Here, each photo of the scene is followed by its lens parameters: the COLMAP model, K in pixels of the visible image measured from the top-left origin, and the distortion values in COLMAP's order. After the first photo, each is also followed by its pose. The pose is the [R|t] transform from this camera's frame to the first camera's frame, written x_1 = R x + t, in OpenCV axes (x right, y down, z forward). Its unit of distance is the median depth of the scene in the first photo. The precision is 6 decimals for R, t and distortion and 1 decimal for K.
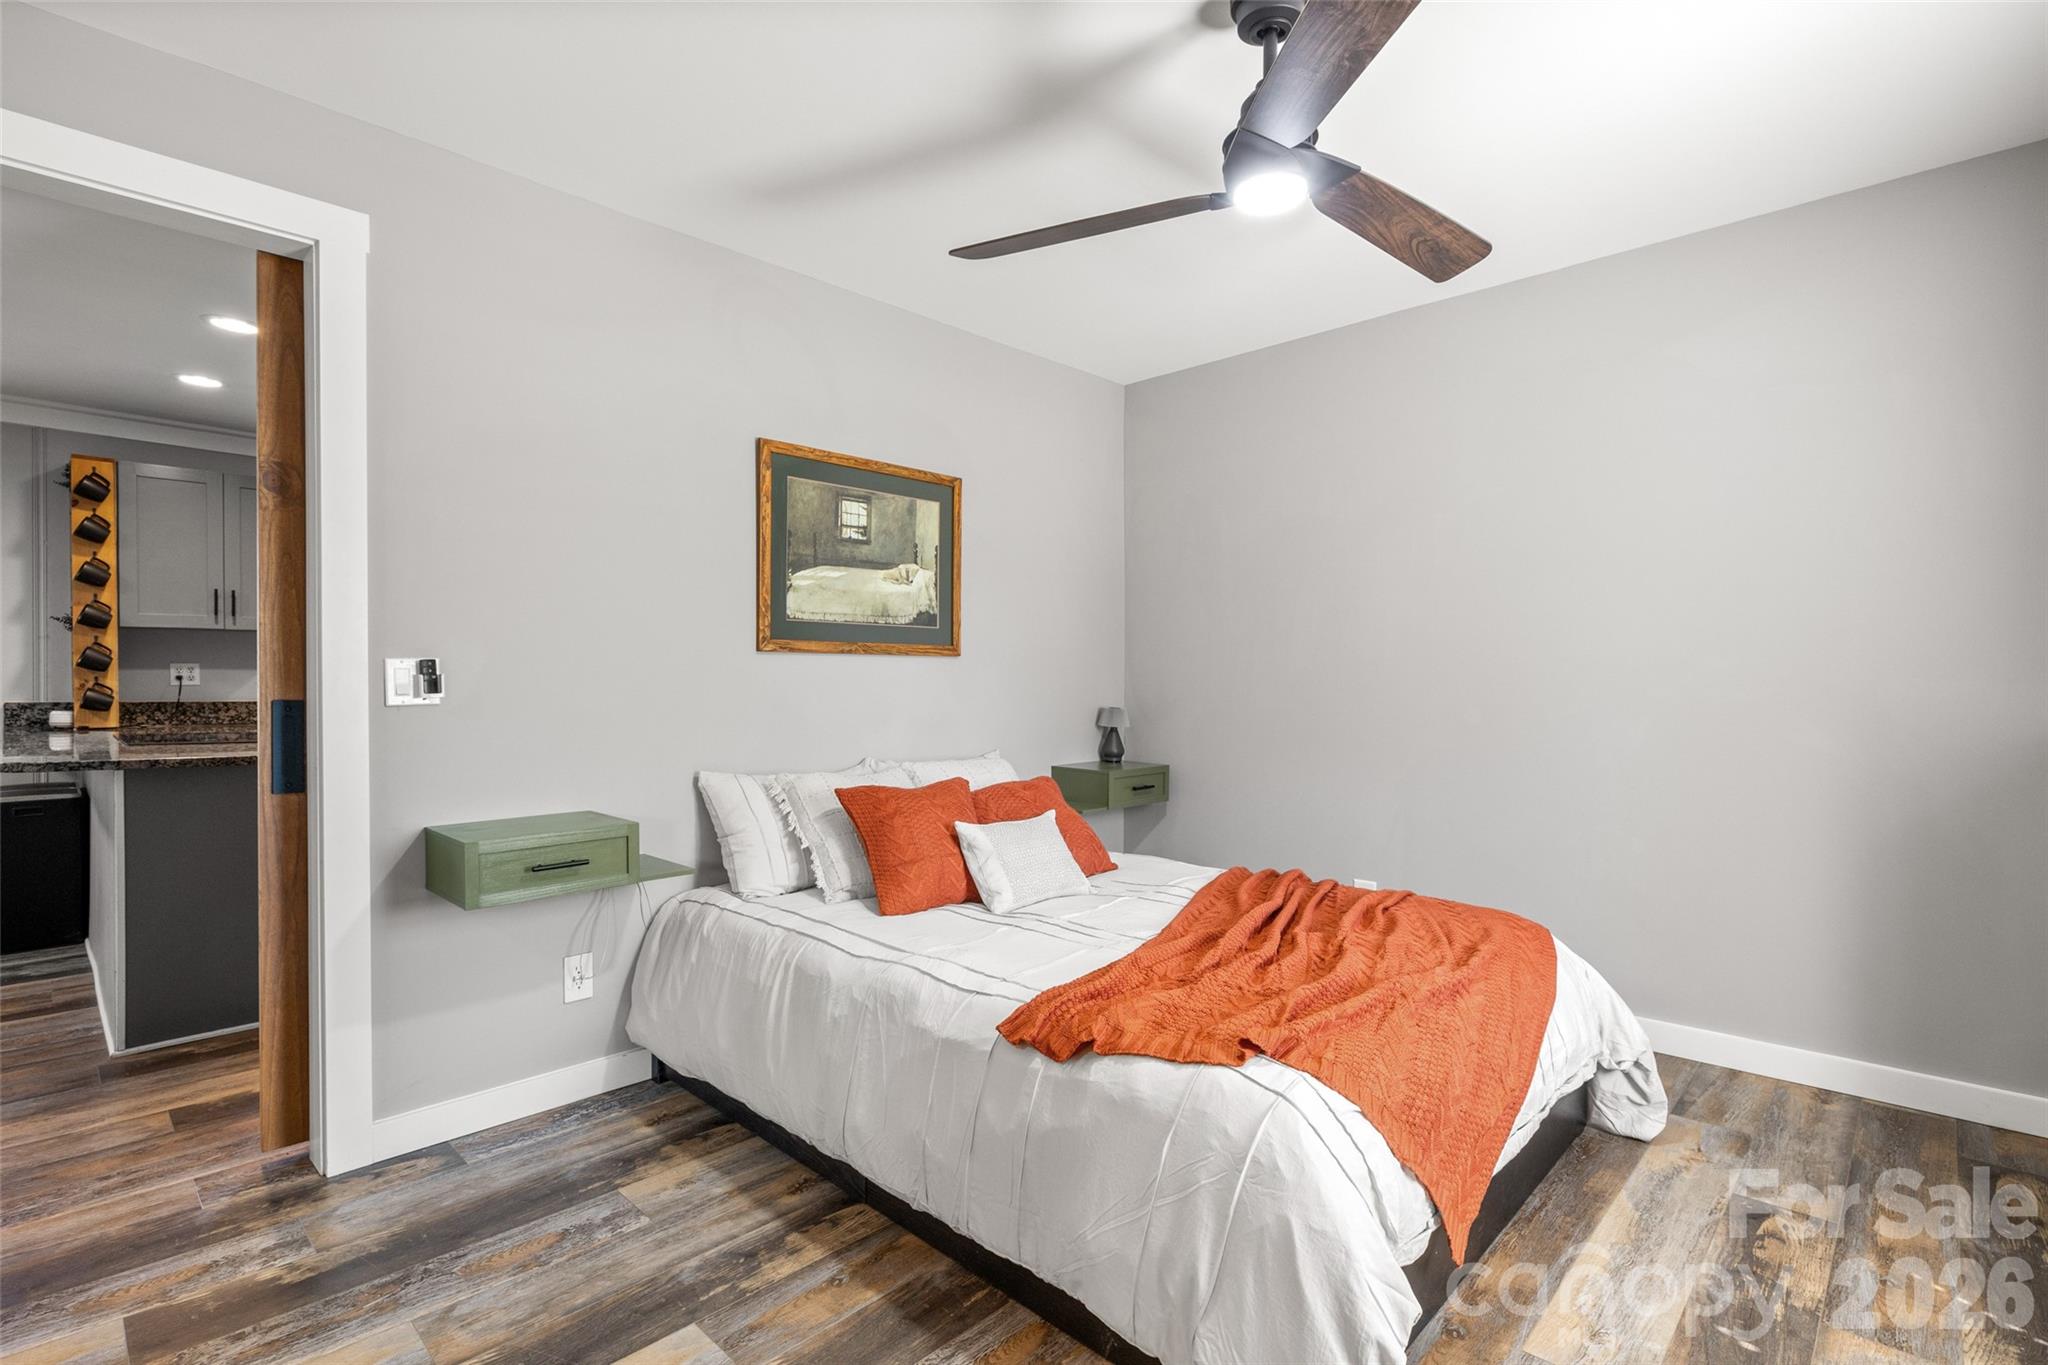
lens RADIAL K [[949.9, 0, 1024.4], [0, 949.9, 704.6], [0, 0, 1]] dist [-0.009934, 0.000533]
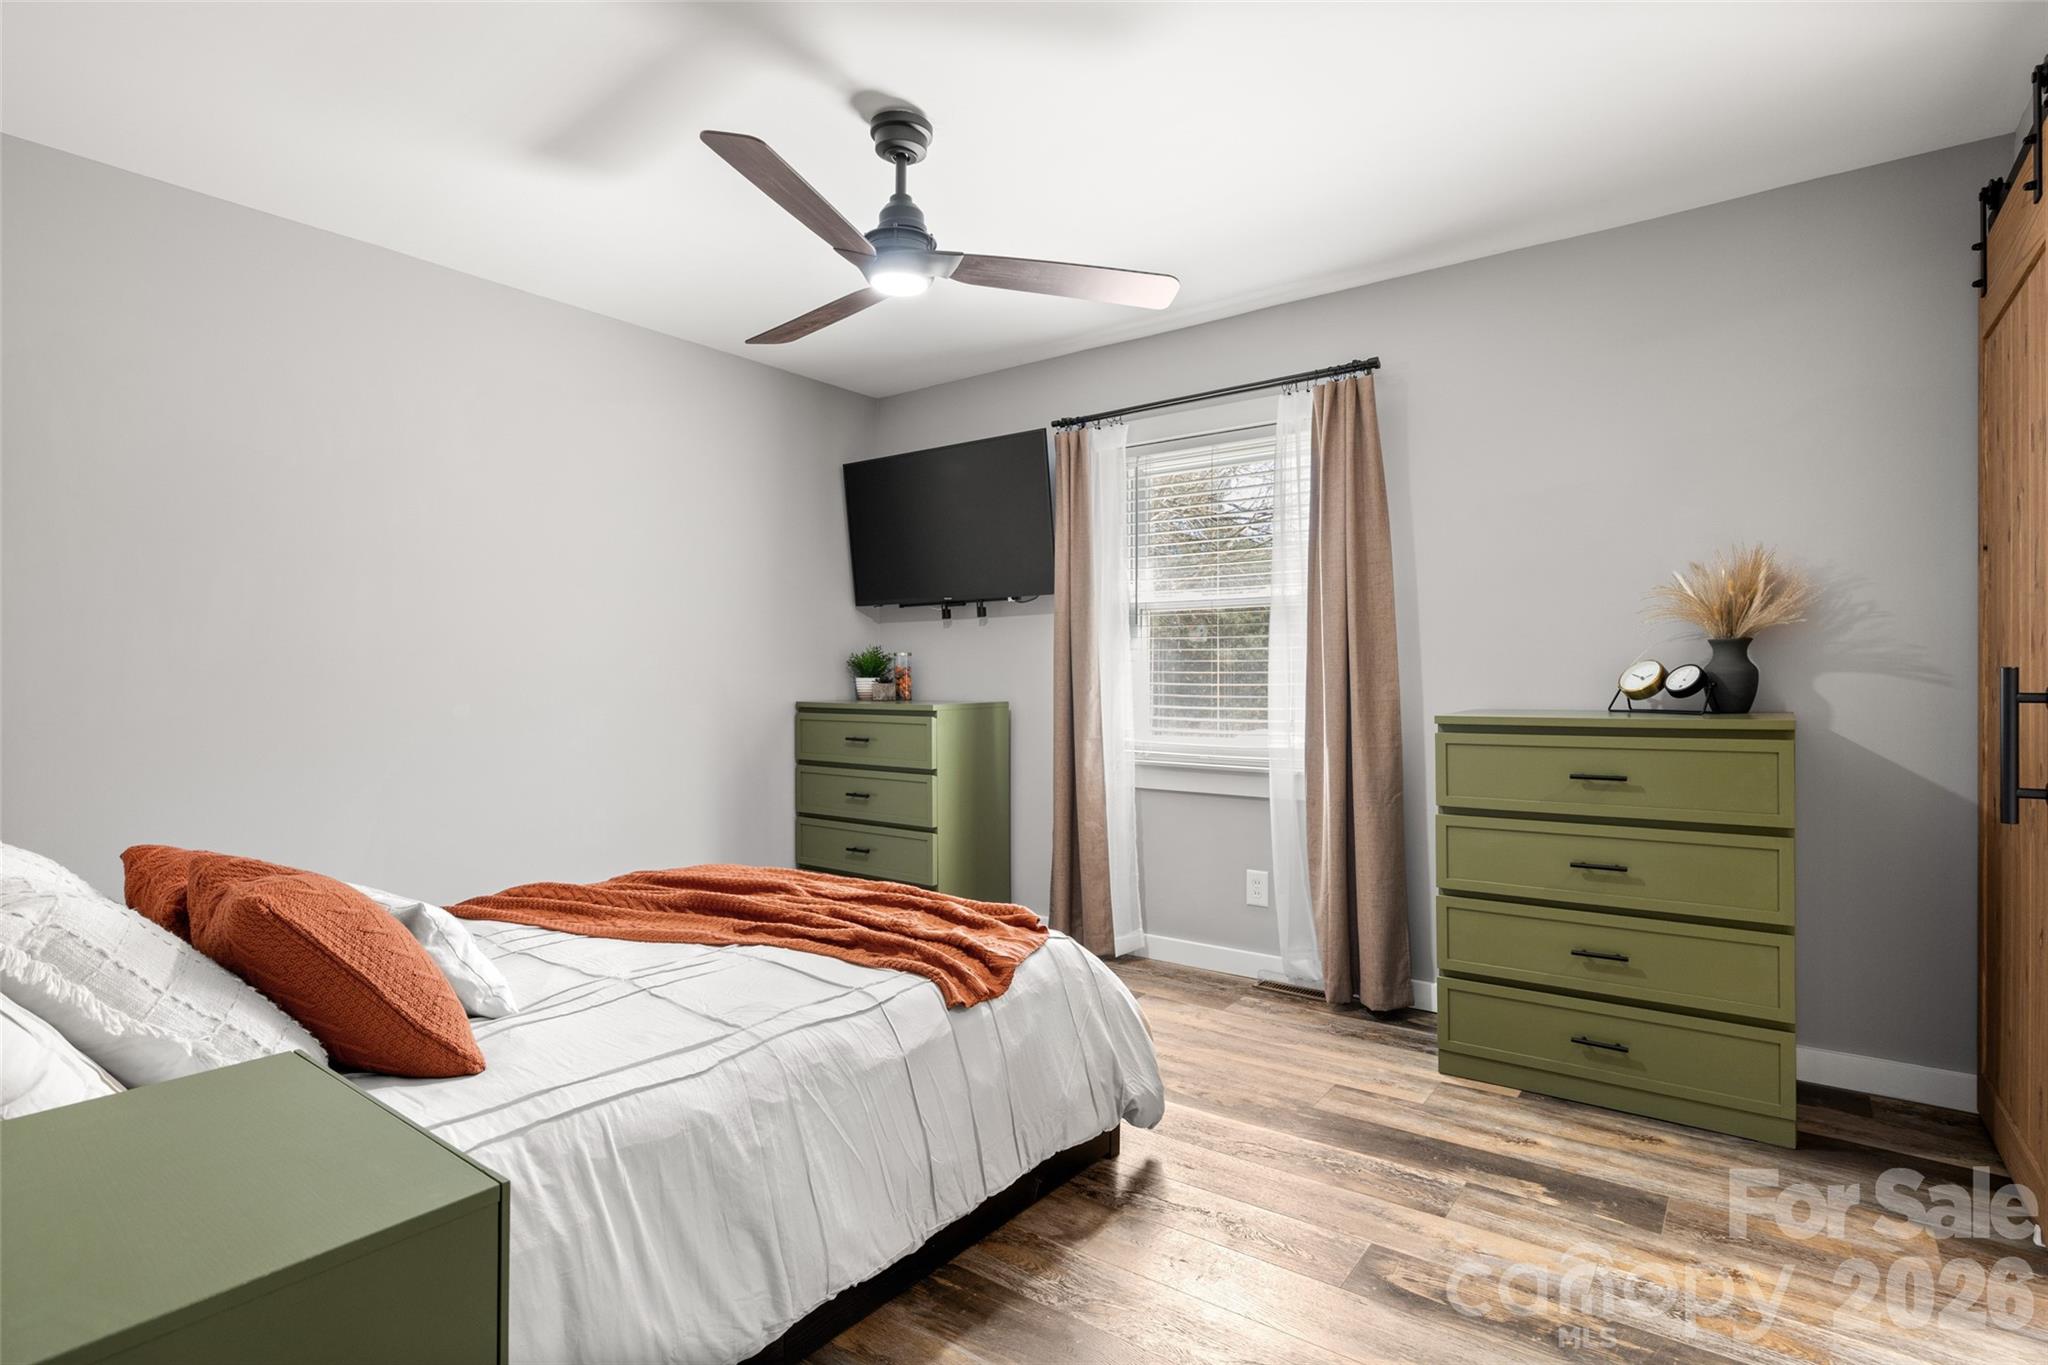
lens RADIAL K [[1034.0, 0, 1023.2], [0, 1034.0, 678.0], [0, 0, 1]] dist [-0.001511, -0.000333]
pose [[-0.126819, 0.001190, 0.991925, -1.217600], [0.023356, 0.999726, 0.001786, -0.017837], [-0.991651, 0.023394, -0.126812, 1.105023]]
